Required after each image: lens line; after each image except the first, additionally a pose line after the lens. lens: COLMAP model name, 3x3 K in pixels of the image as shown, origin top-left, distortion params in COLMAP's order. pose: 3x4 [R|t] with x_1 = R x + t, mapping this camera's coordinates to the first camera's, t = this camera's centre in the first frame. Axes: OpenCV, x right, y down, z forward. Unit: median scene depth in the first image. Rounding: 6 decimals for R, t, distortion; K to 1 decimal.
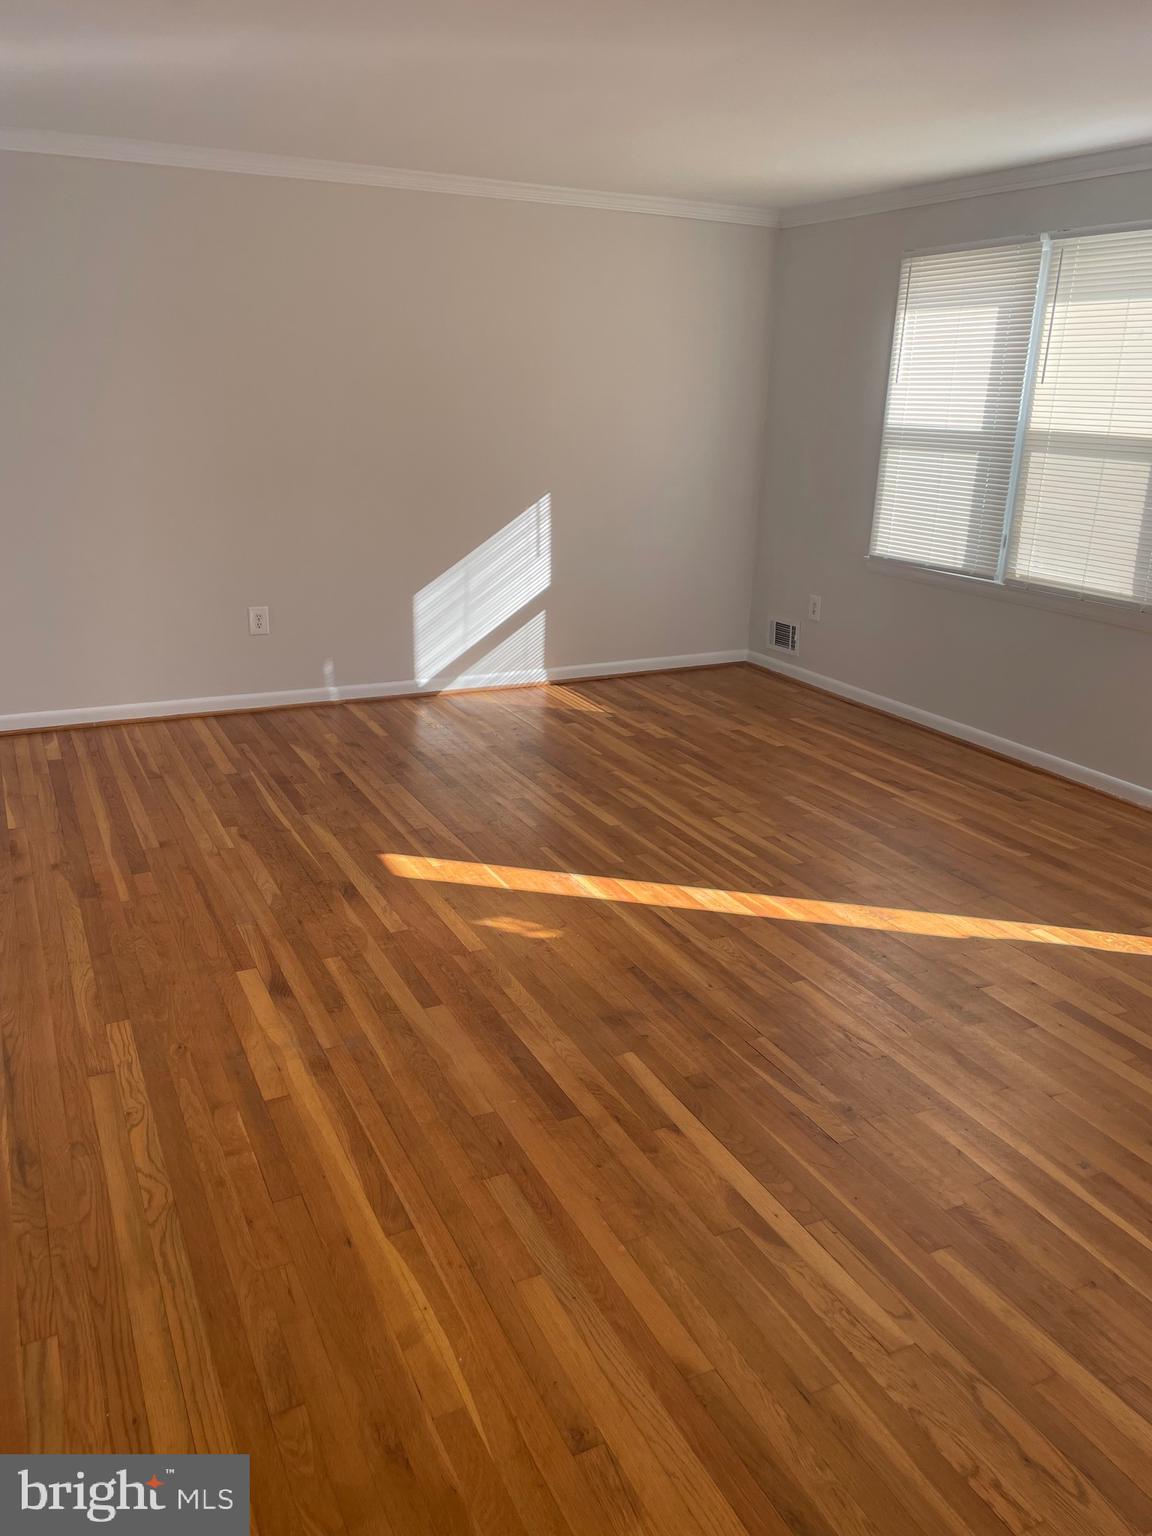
lens RADIAL K [[1154.5, 0, 576.0], [0, 1154.5, 768.0], [0, 0, 1]] dist [-0.049607, -0.004744]
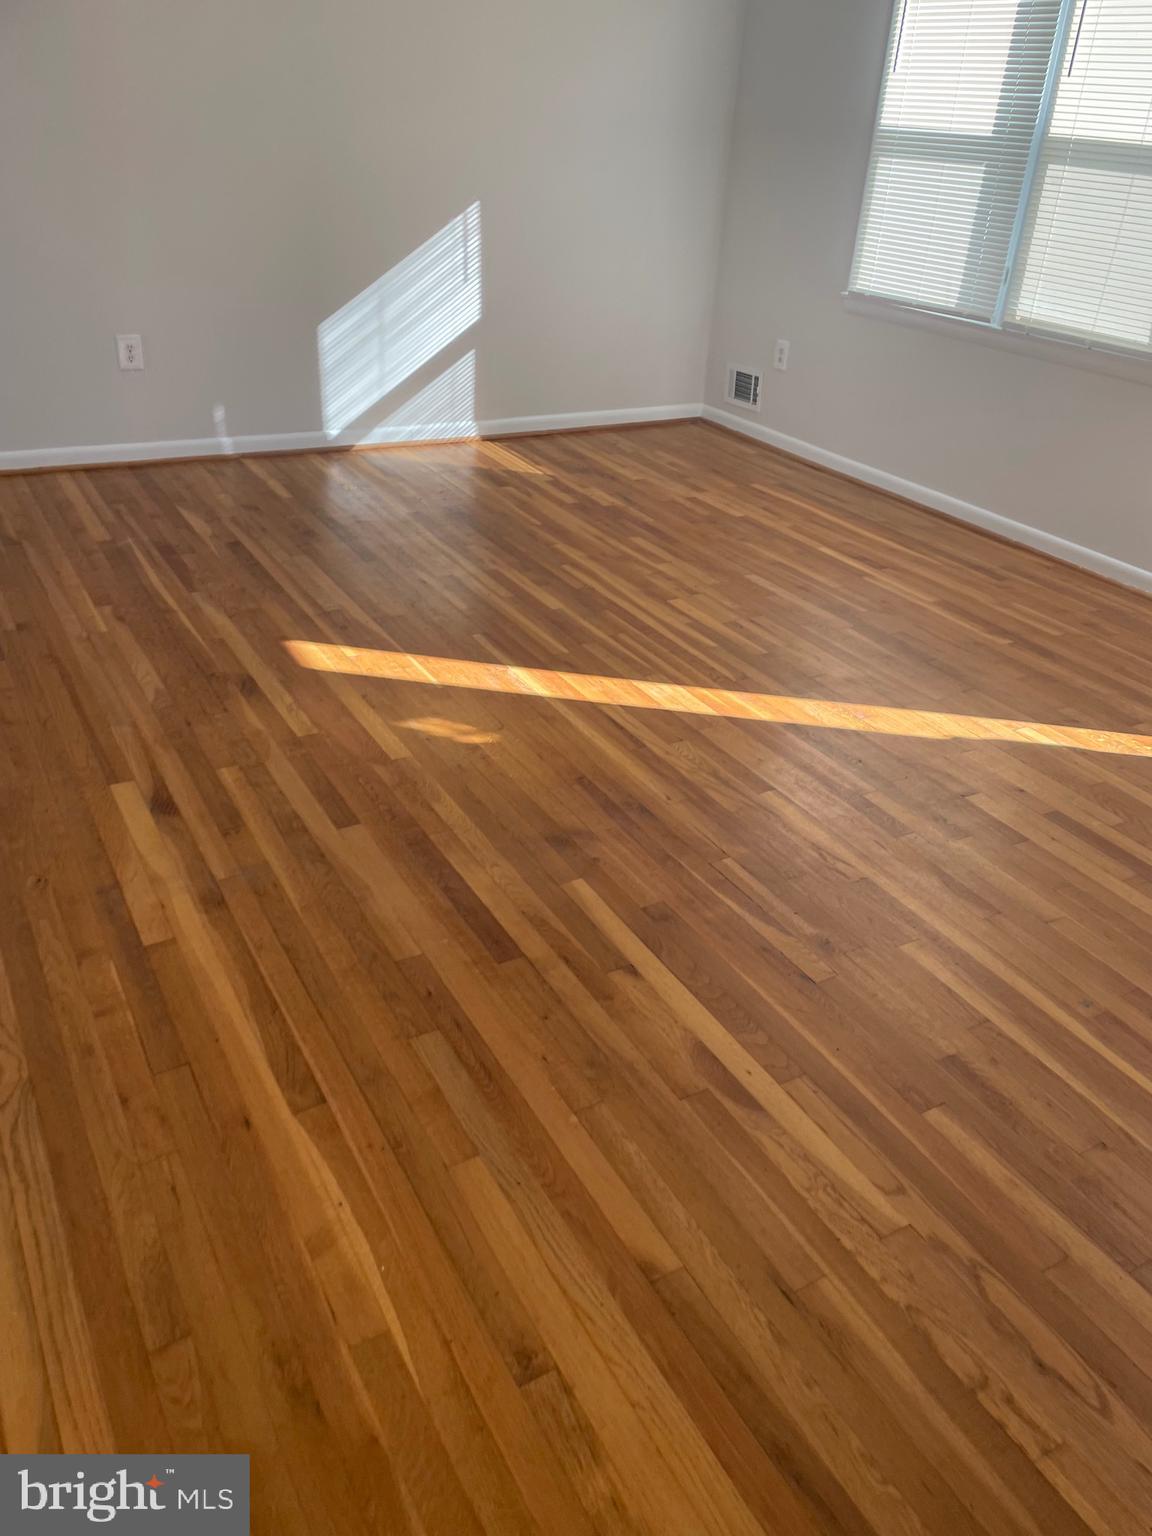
lens RADIAL K [[1191.6, 0, 576.0], [0, 1191.6, 768.0], [0, 0, 1]] dist [0.073064, -0.114242]
pose [[0.998267, 0.000666, 0.058843, -0.007934], [-0.011921, 0.981491, 0.191135, -0.006888], [-0.057627, -0.191505, 0.979798, 0.125866]]
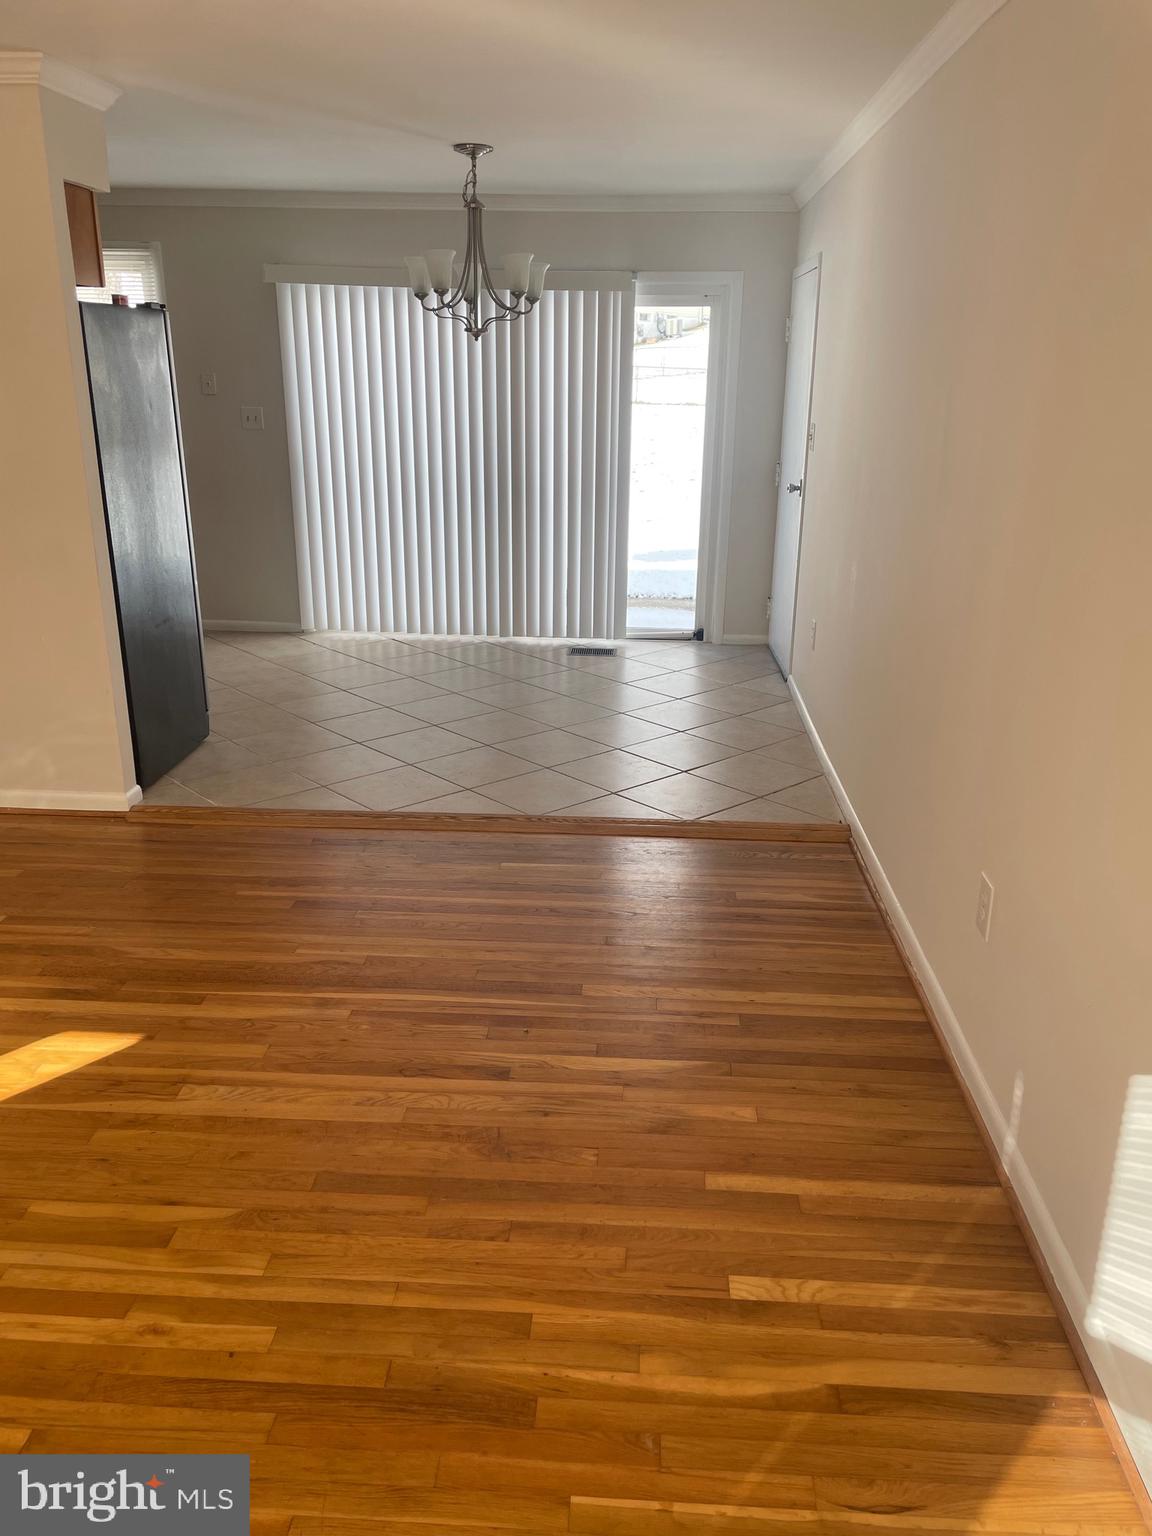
lens RADIAL K [[1191.6, 0, 576.0], [0, 1191.6, 768.0], [0, 0, 1]] dist [0.073064, -0.114242]
pose [[-0.493416, 0.268750, -0.827233, 0.351901], [-0.291937, 0.844727, 0.448564, -0.625509], [0.819337, 0.462829, -0.338344, 1.822169]]
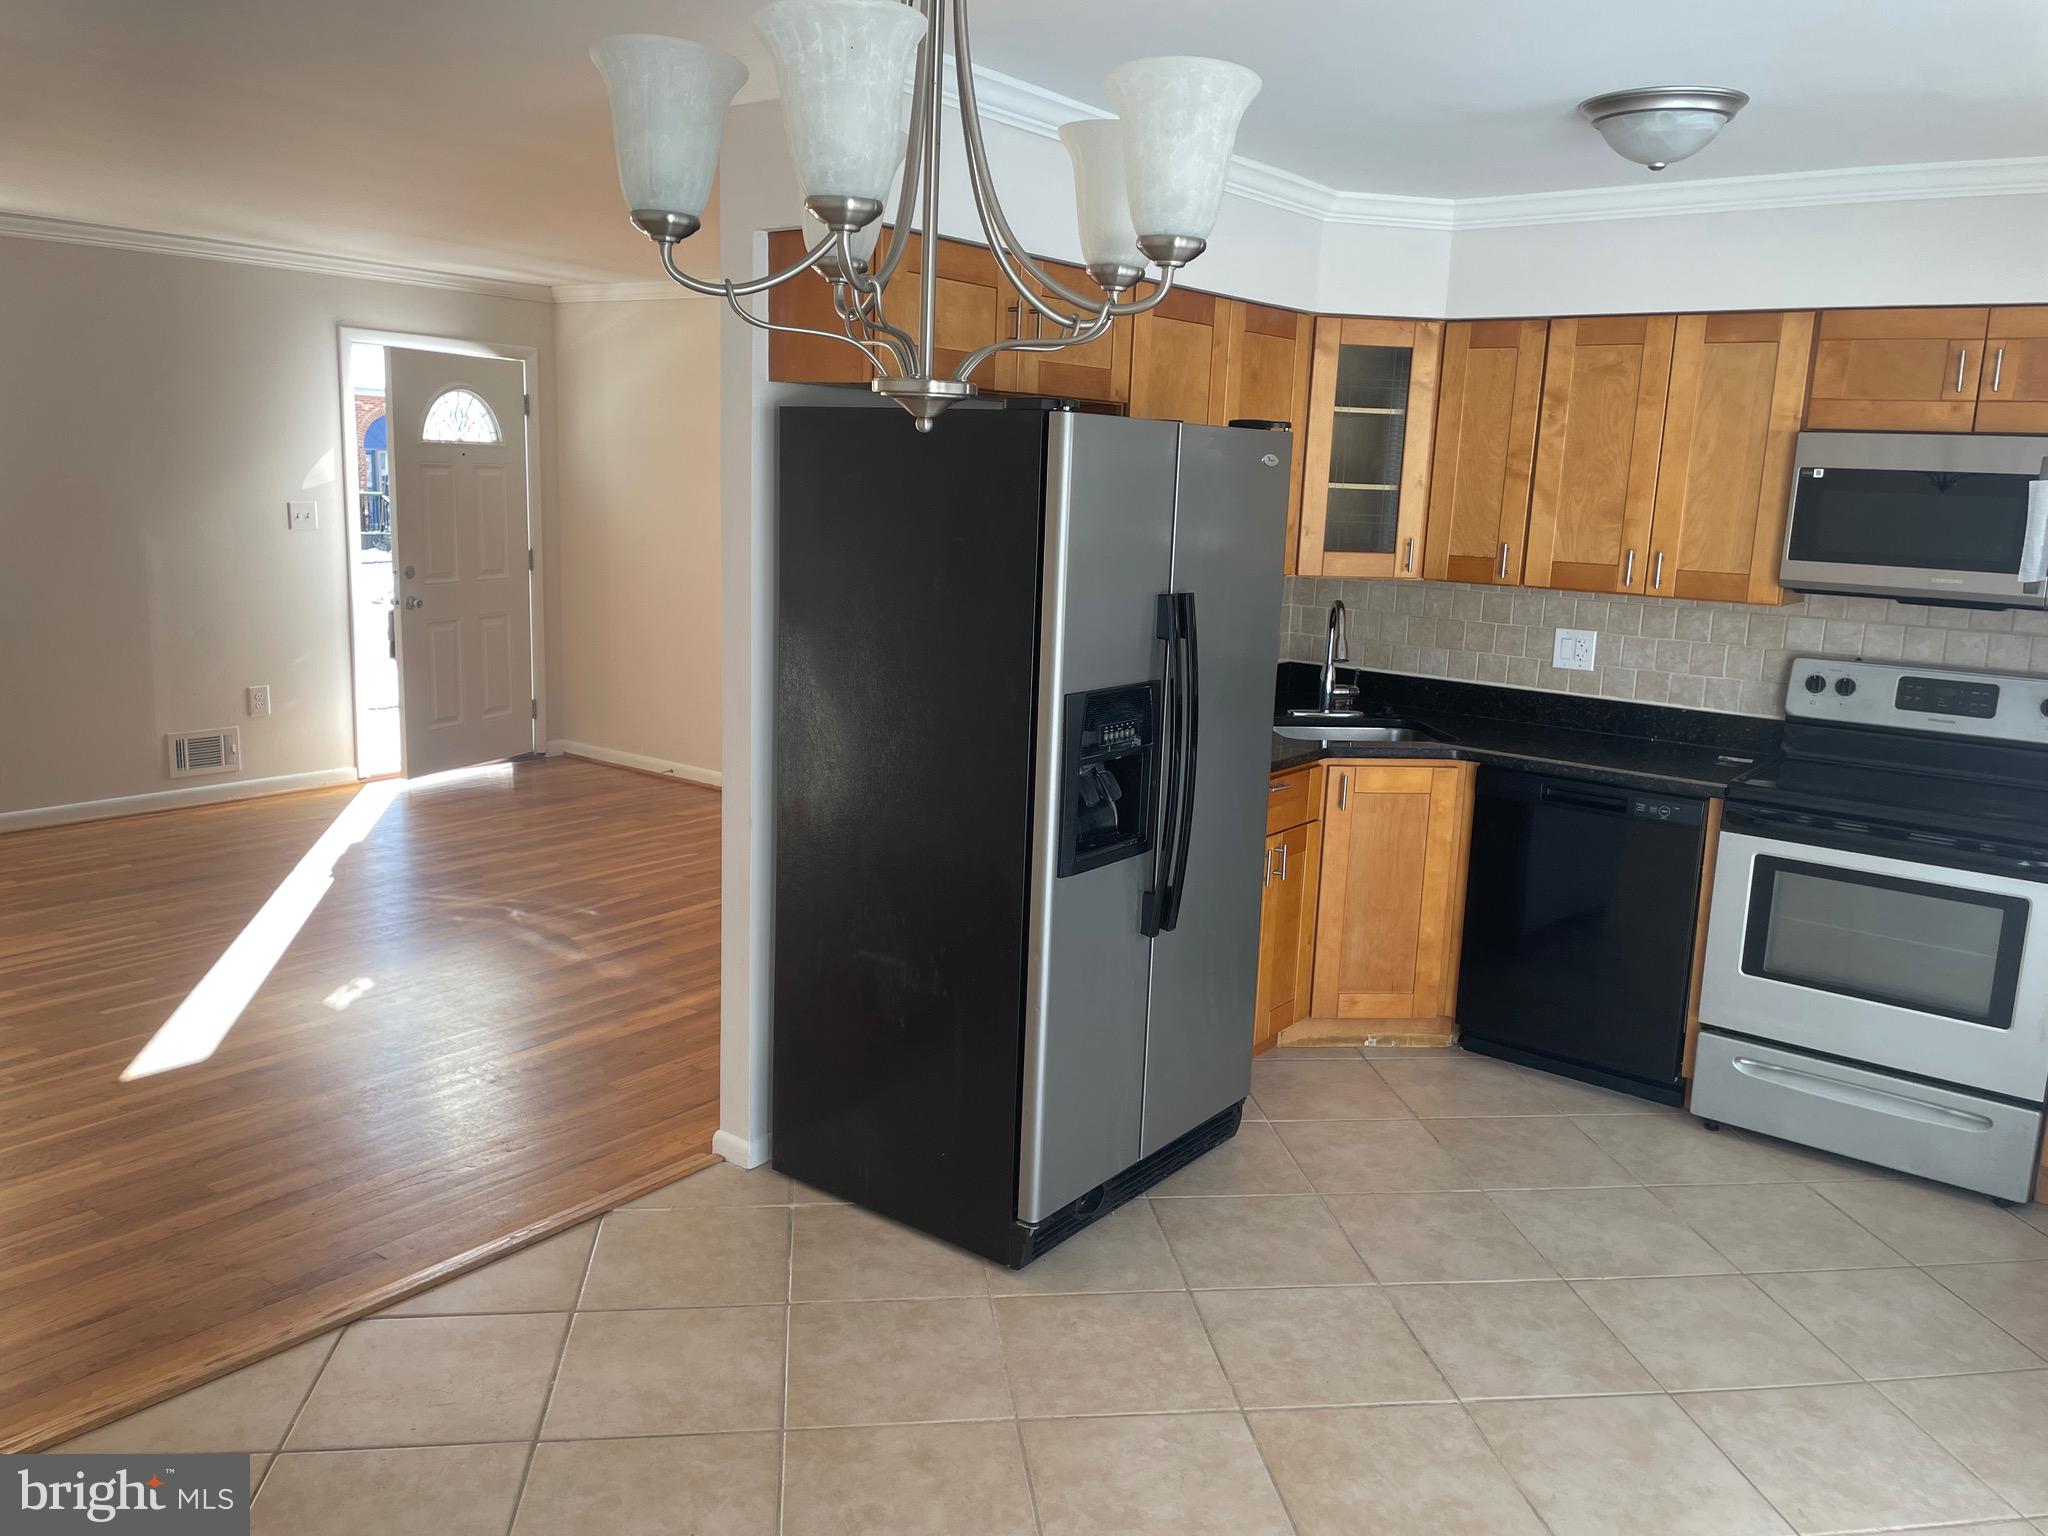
lens RADIAL K [[1588.8, 0, 1024.0], [0, 1588.8, 768.0], [0, 0, 1]] dist [0.073064, -0.114242]
pose [[-0.441306, -0.203937, 0.873876, -1.655956], [0.235714, 0.913292, 0.332171, -0.403582], [-0.865845, 0.352573, -0.354970, 1.042914]]
